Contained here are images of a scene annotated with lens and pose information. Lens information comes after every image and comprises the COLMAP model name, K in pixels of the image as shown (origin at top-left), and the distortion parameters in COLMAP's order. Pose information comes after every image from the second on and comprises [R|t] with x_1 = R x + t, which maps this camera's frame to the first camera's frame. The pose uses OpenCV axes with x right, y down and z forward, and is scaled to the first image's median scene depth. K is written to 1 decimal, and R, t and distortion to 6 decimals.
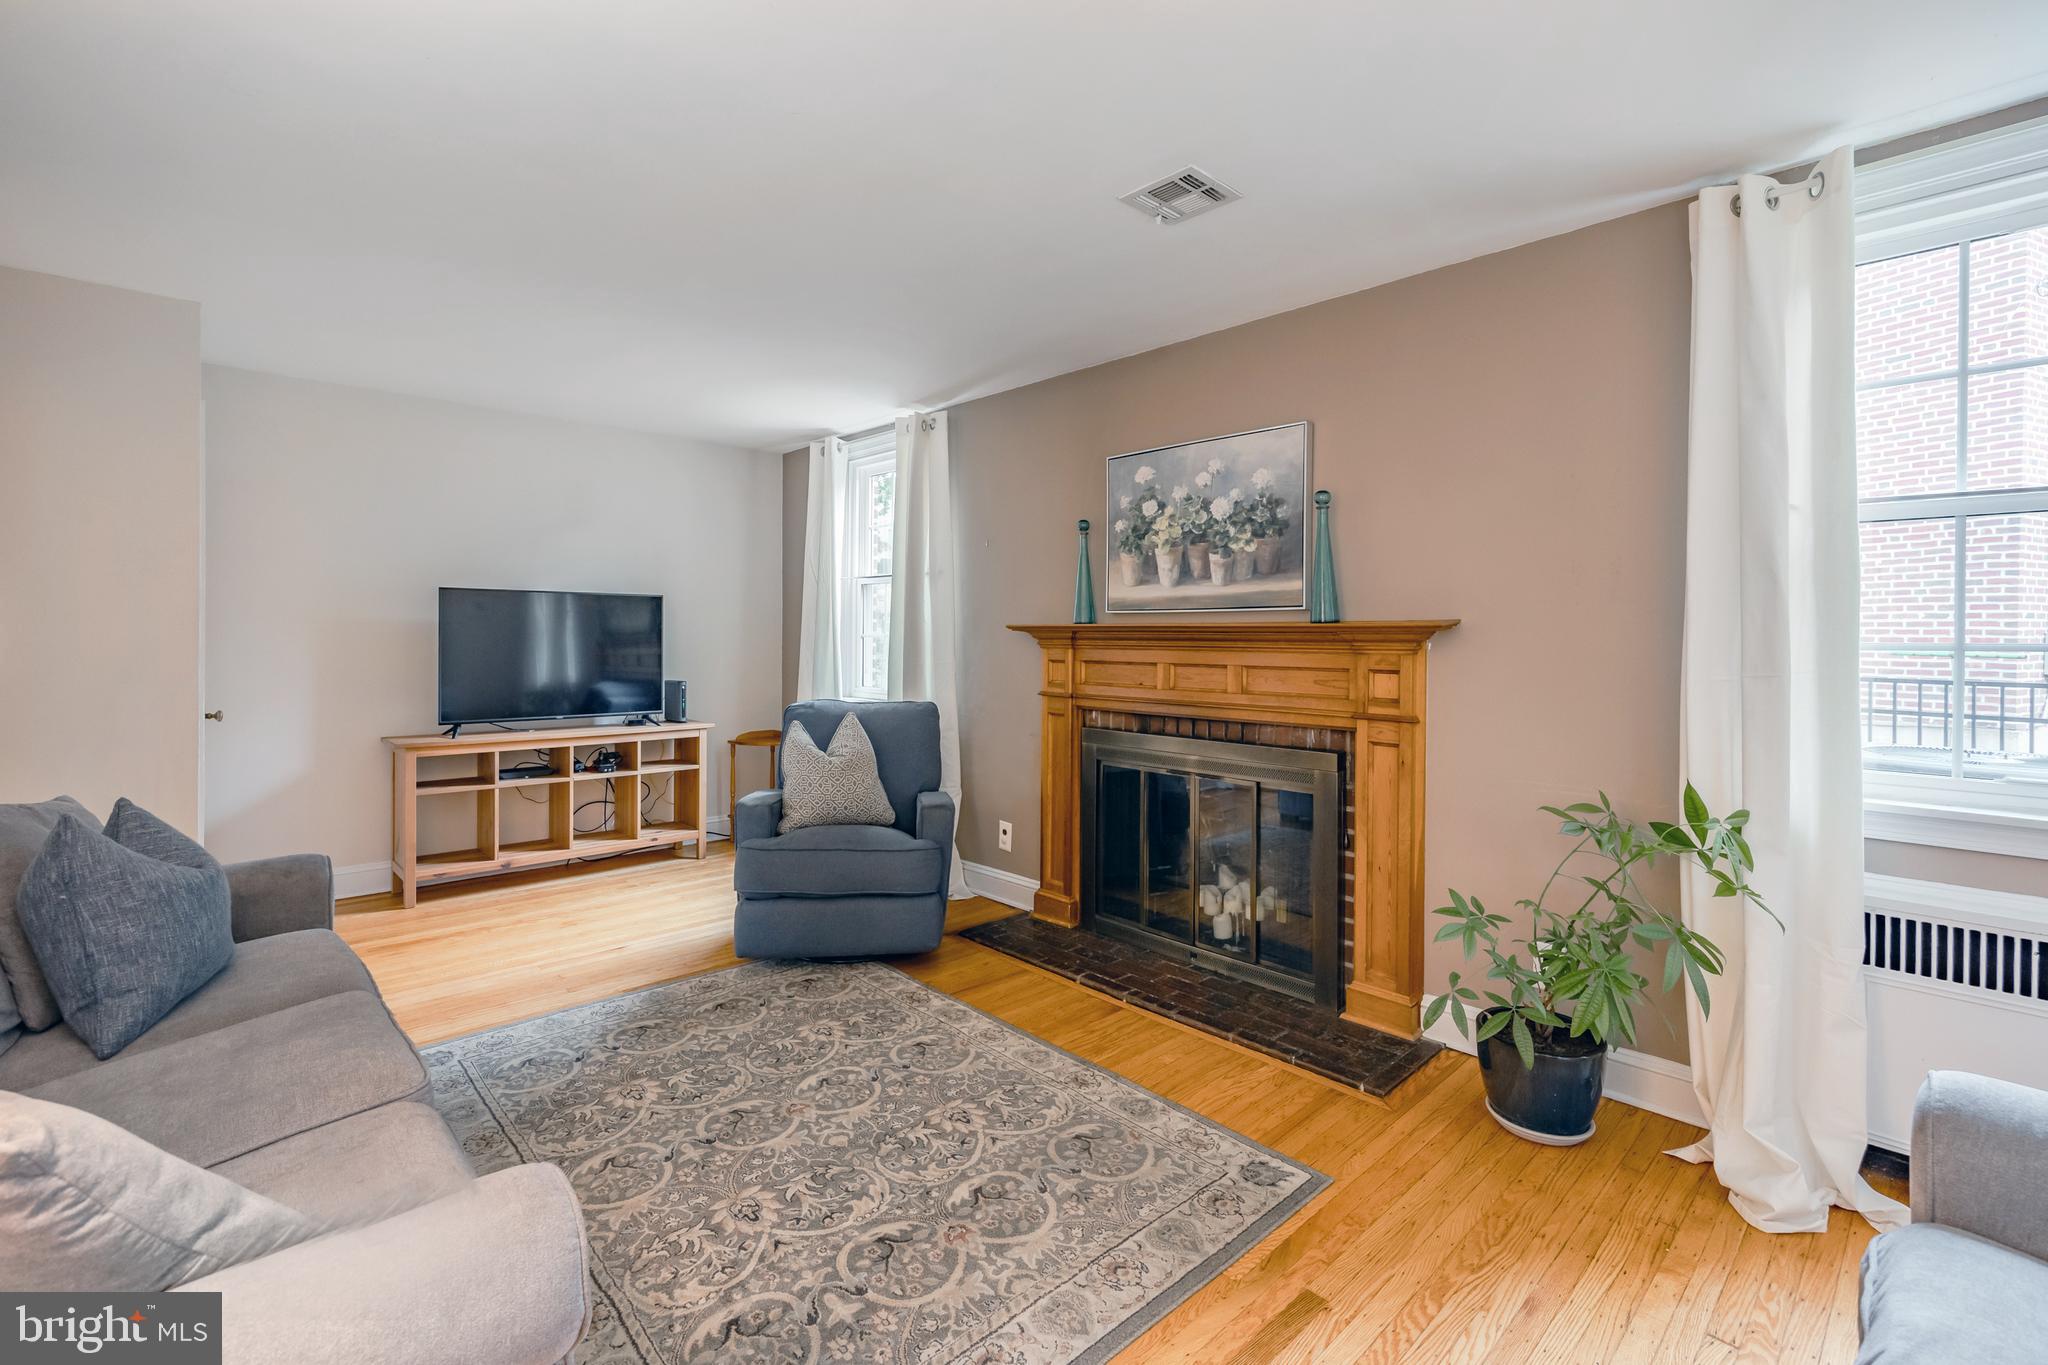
lens RADIAL K [[927.6, 0, 998.6], [0, 927.6, 626.5], [0, 0, 1]] dist [-0.004003, 0.001026]
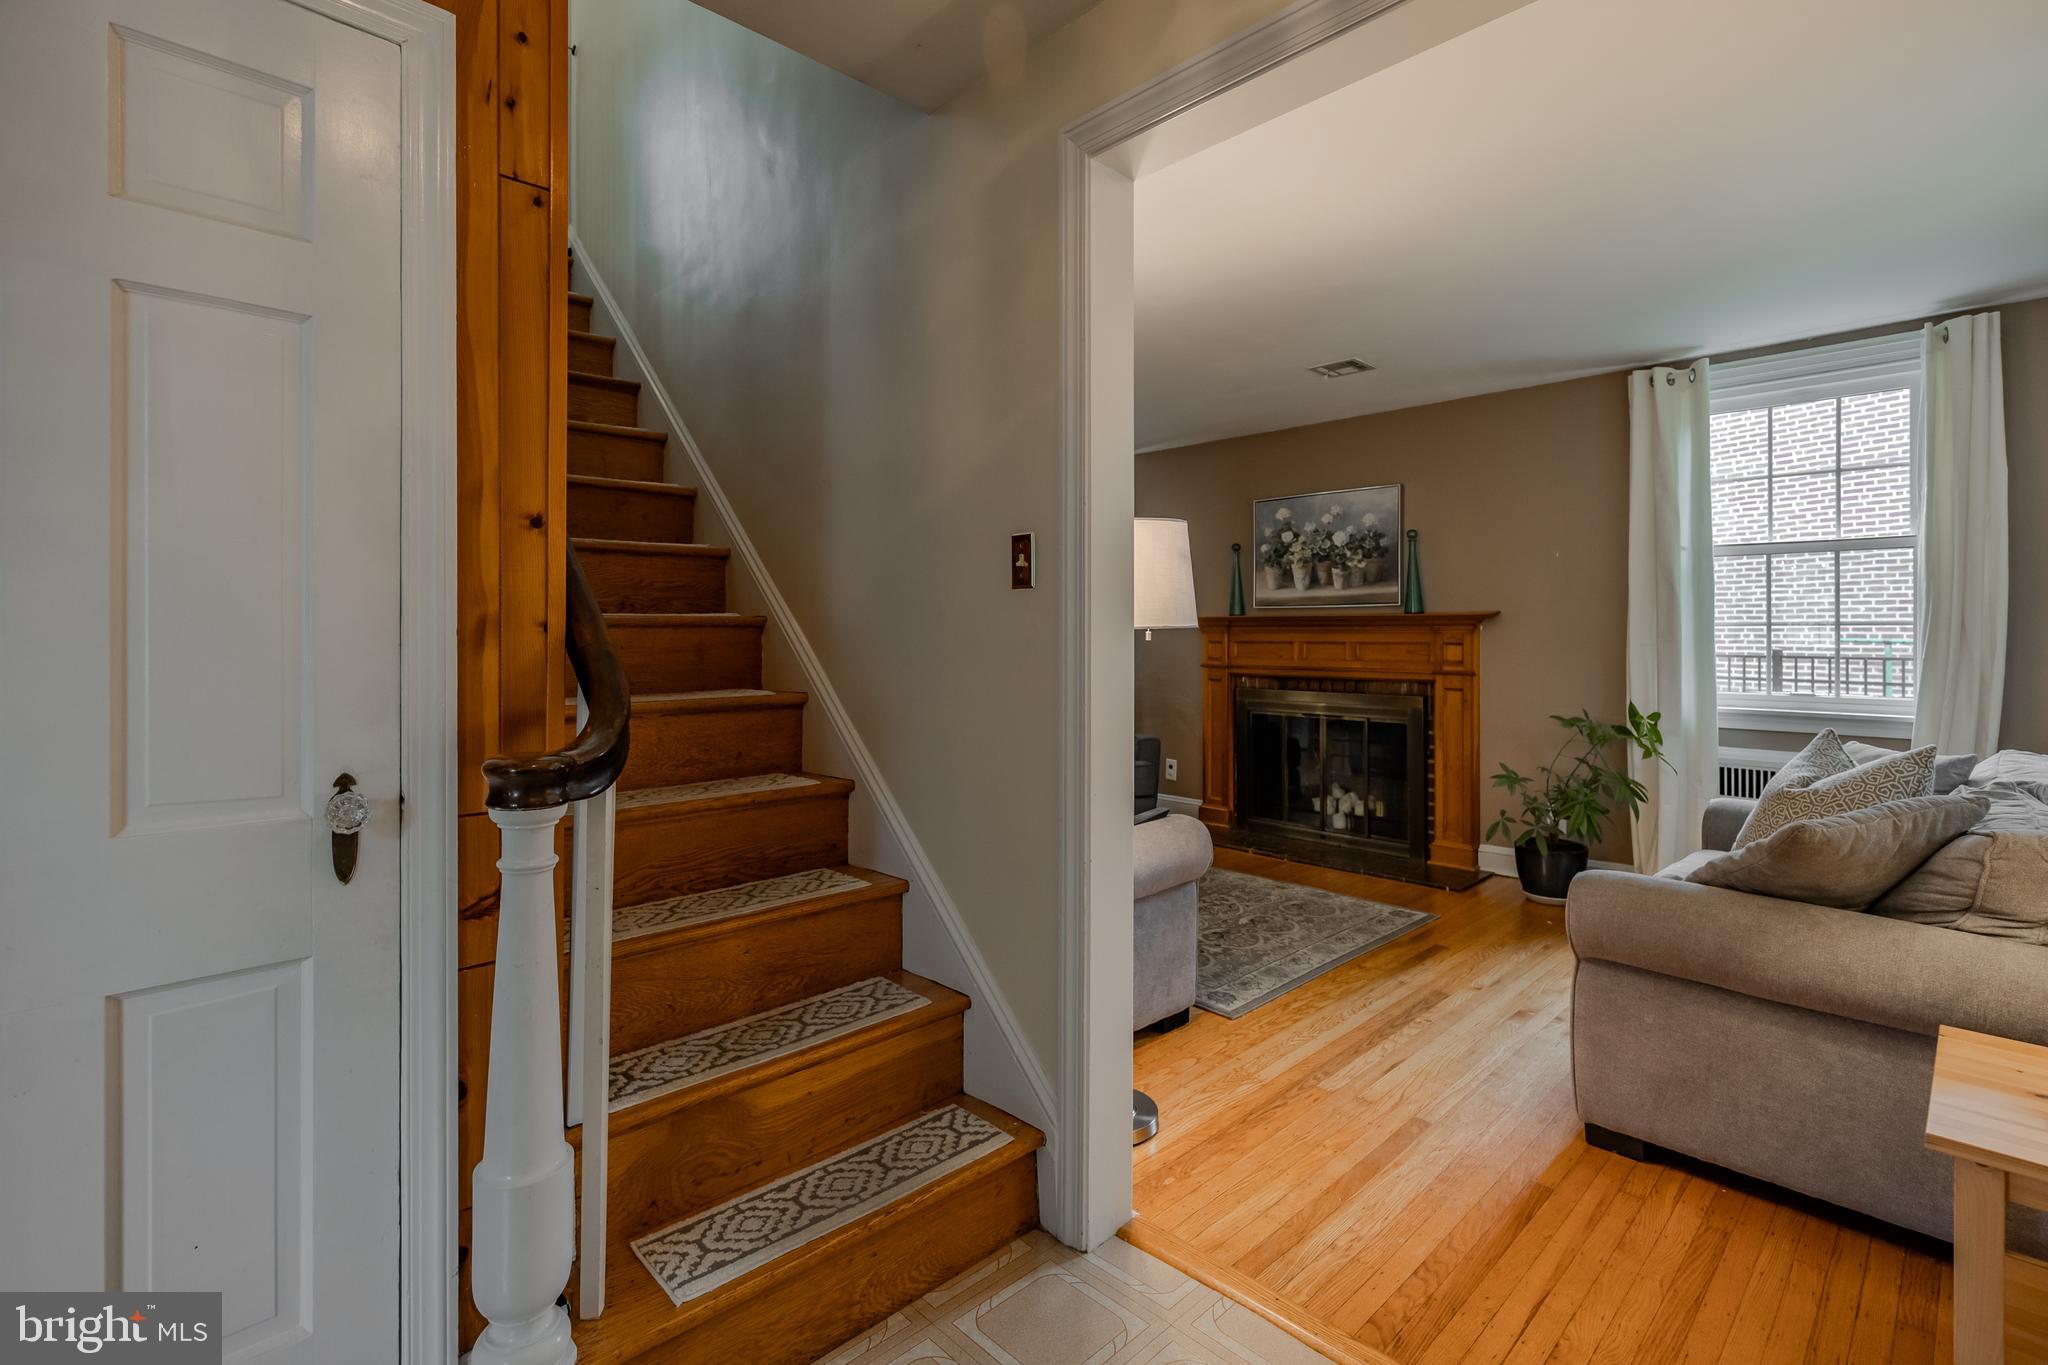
lens RADIAL K [[980.5, 0, 1013.7], [0, 980.5, 611.0], [0, 0, 1]] dist [-0.007814, 0.000433]
pose [[0.999679, -0.003240, 0.025141, -0.366161], [0.003596, 0.999894, -0.014128, 0.012379], [-0.025093, 0.014214, 0.999584, -0.638162]]
